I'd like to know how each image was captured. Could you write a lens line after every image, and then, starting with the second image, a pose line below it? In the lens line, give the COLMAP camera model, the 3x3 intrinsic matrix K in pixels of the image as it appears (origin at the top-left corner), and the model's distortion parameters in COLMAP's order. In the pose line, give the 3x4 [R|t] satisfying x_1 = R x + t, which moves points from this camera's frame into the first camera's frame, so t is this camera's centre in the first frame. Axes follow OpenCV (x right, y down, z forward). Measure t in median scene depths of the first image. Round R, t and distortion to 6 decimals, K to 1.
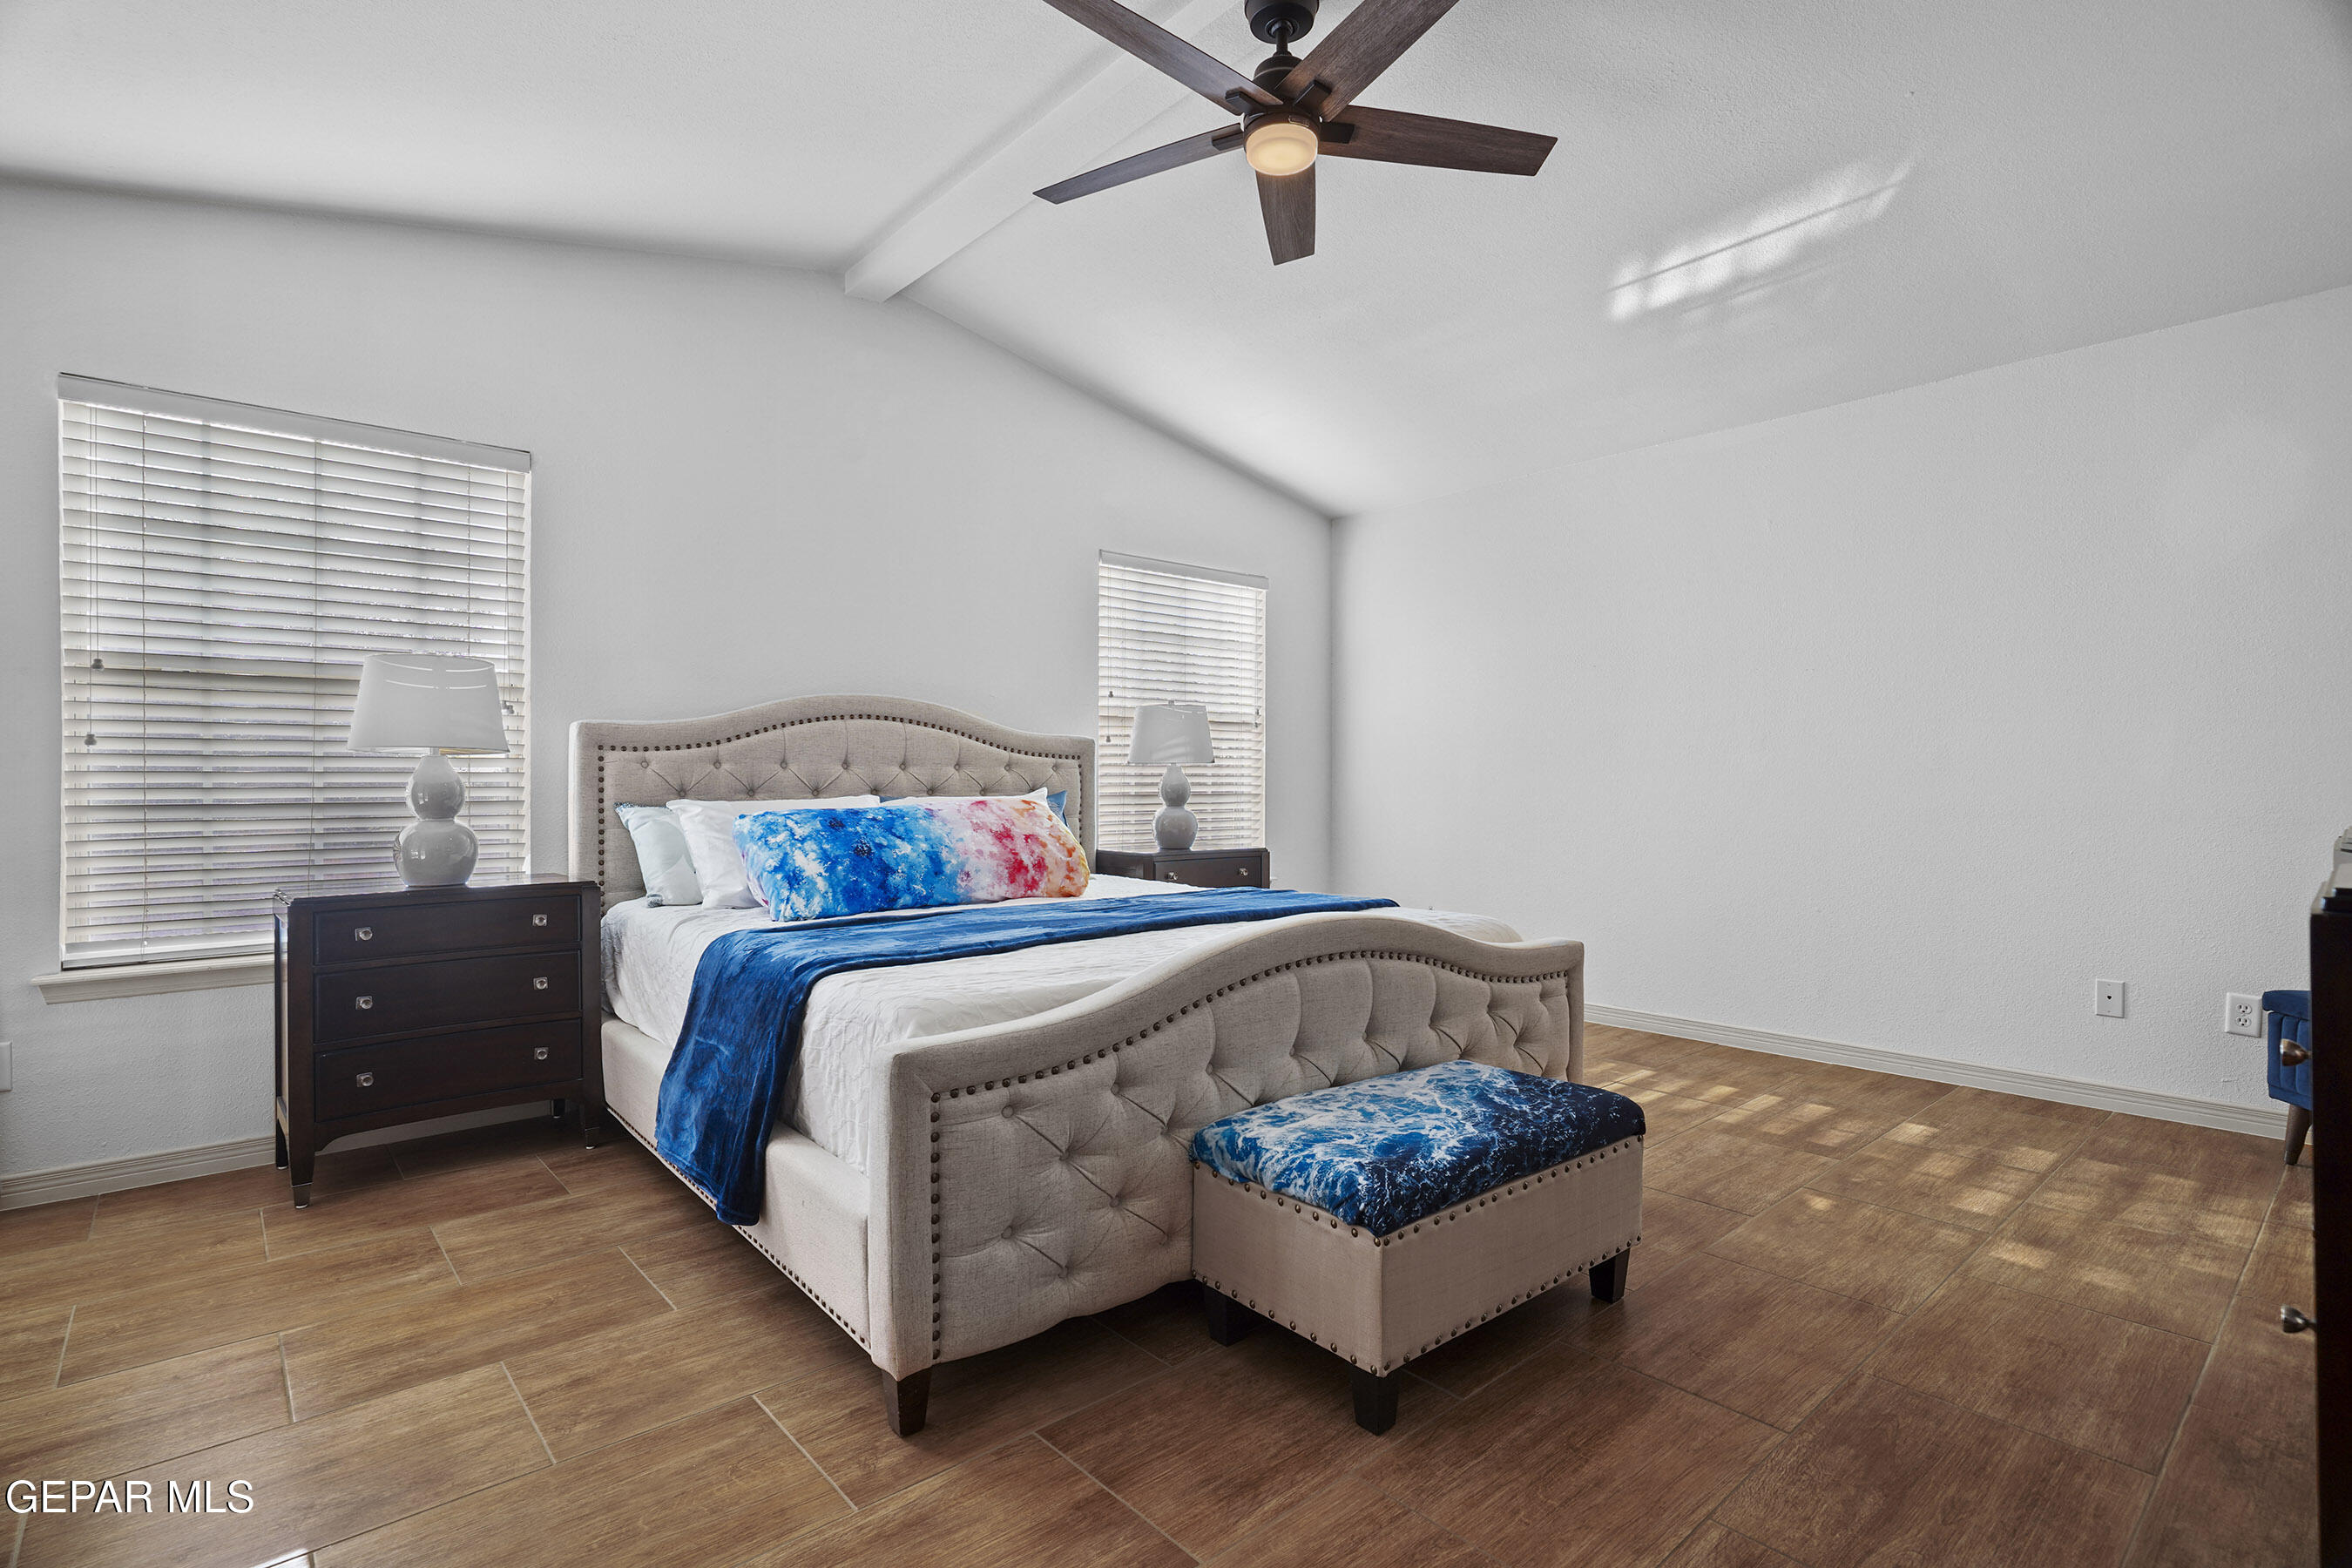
lens RADIAL K [[1085.3, 0, 1173.5], [0, 1085.3, 764.8], [0, 0, 1]] dist [0.037572, 0.000047]
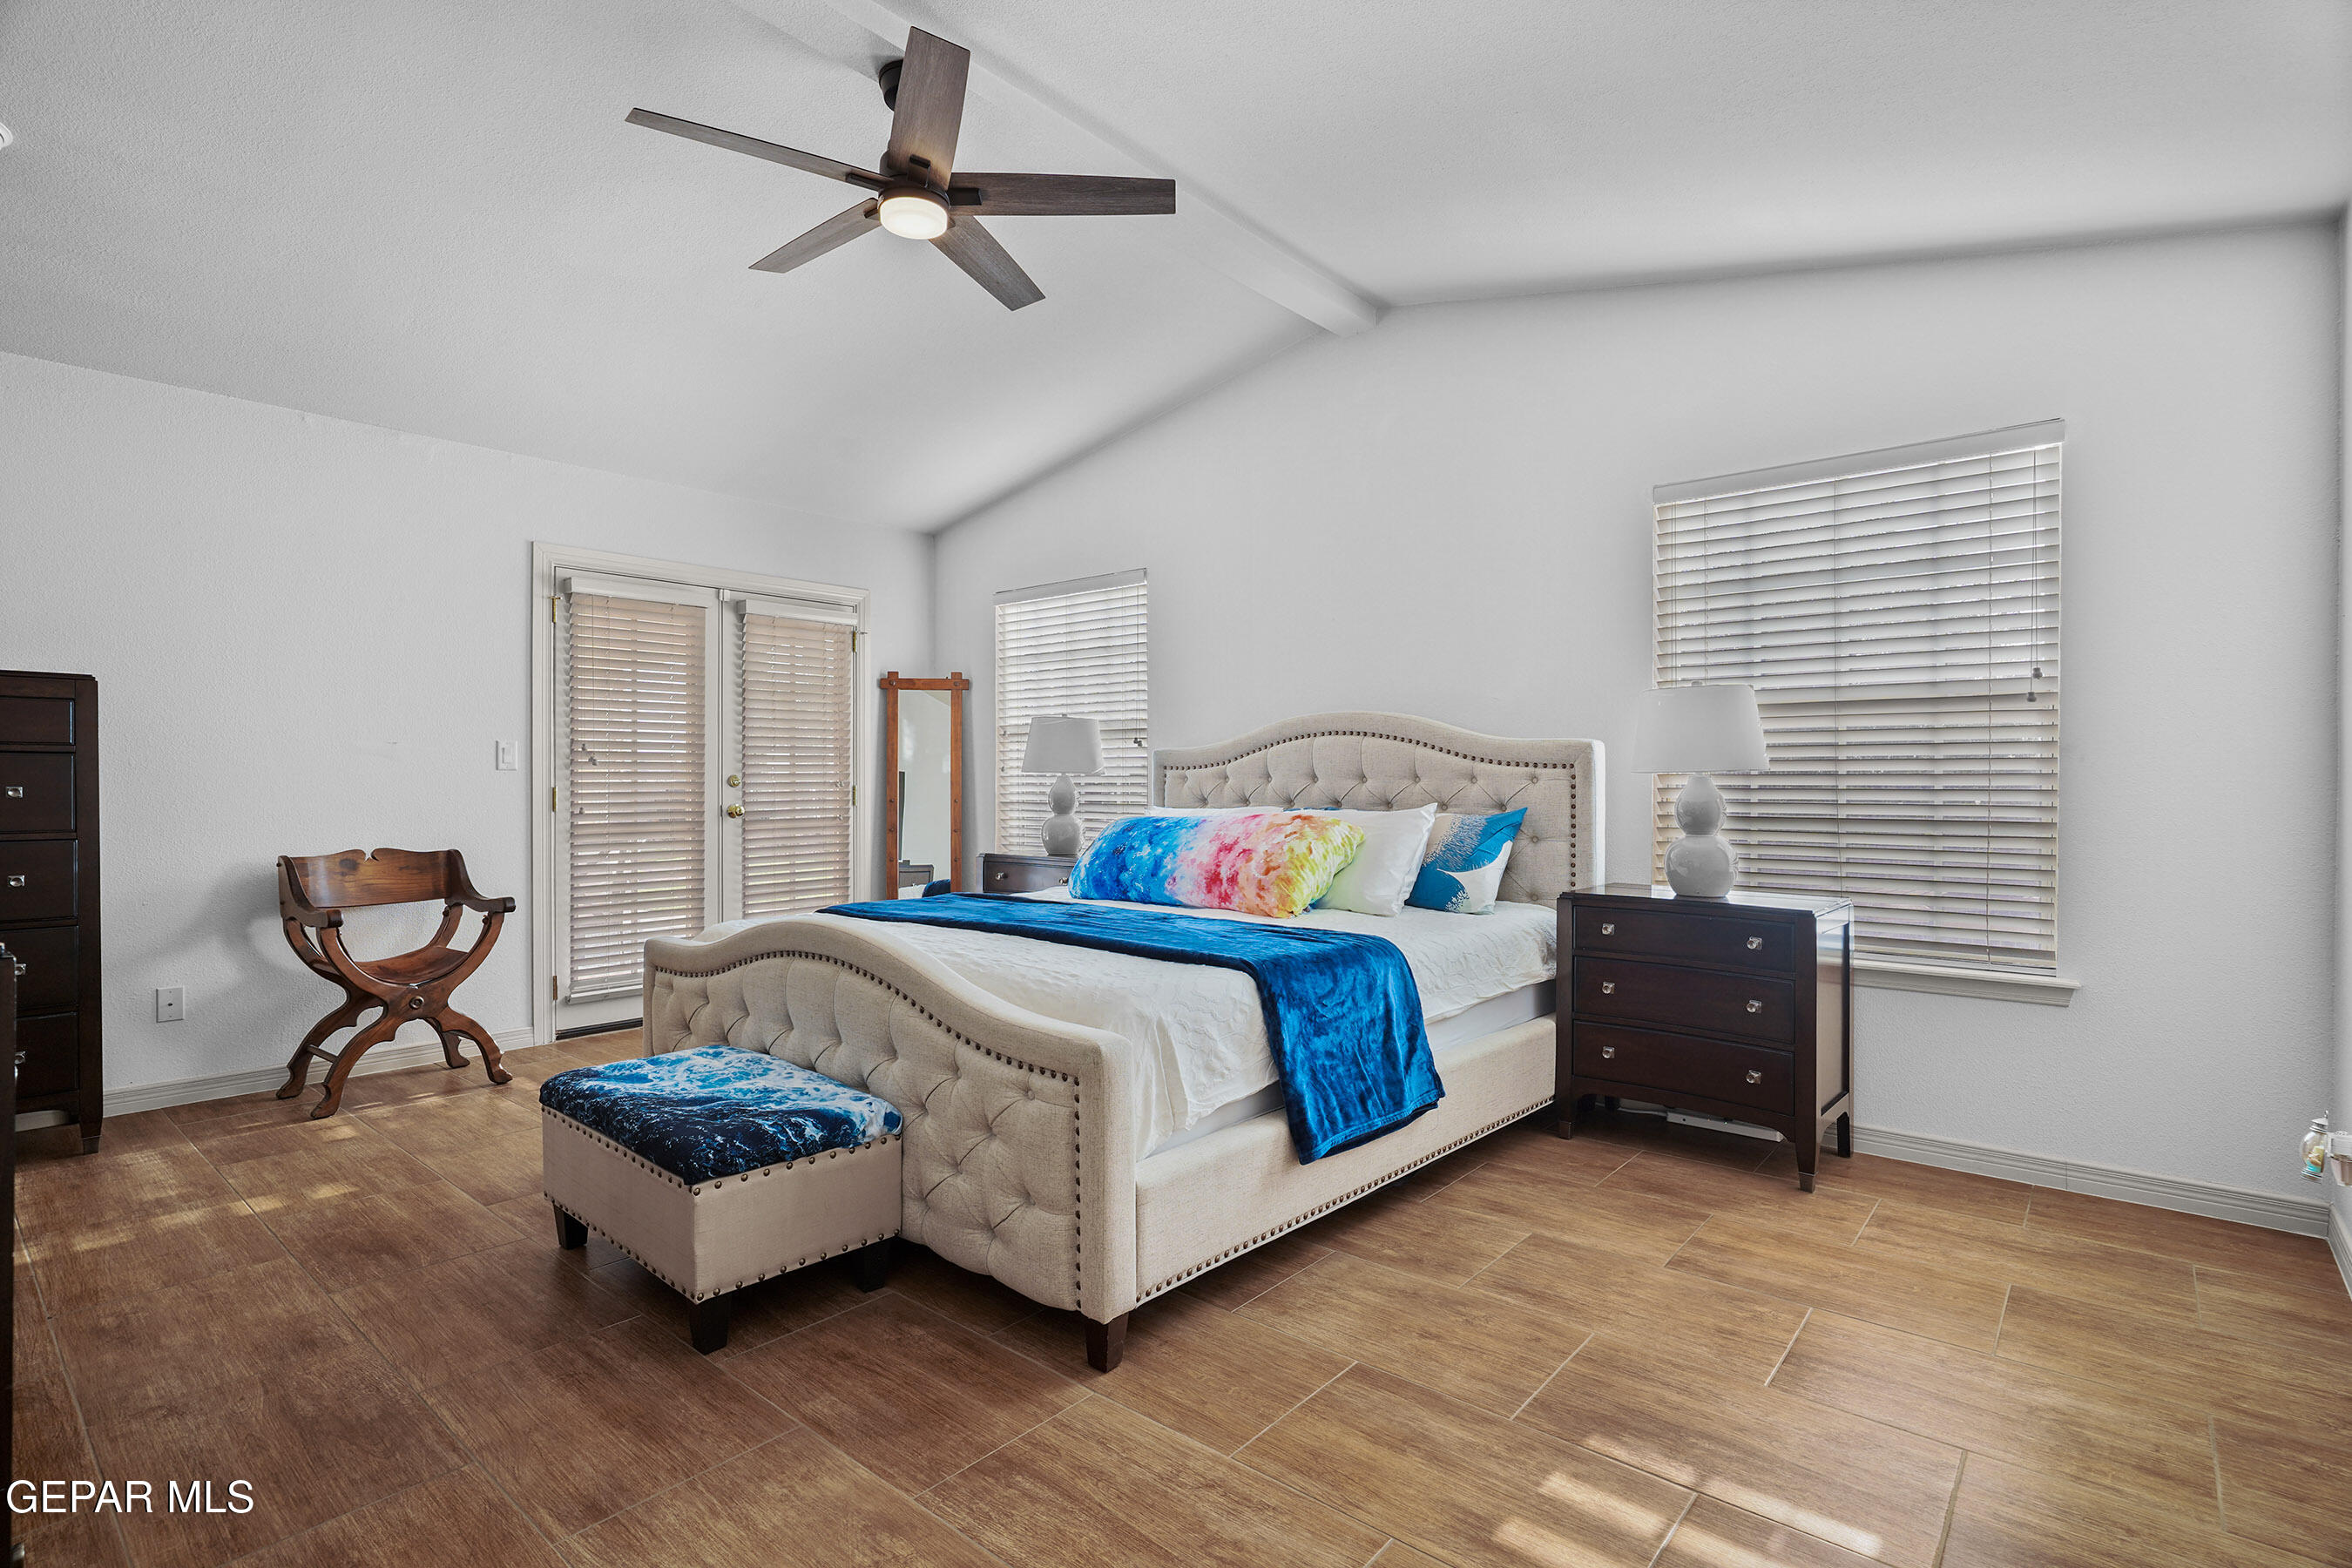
lens RADIAL K [[1163.3, 0, 1176.0], [0, 1163.3, 784.0], [0, 0, 1]] dist [0.000857, 0.000153]
pose [[0.144944, -0.005892, -0.989422, 0.914376], [0.003849, 0.999978, -0.005390, 0.012660], [0.989432, -0.003027, 0.144964, 0.809996]]
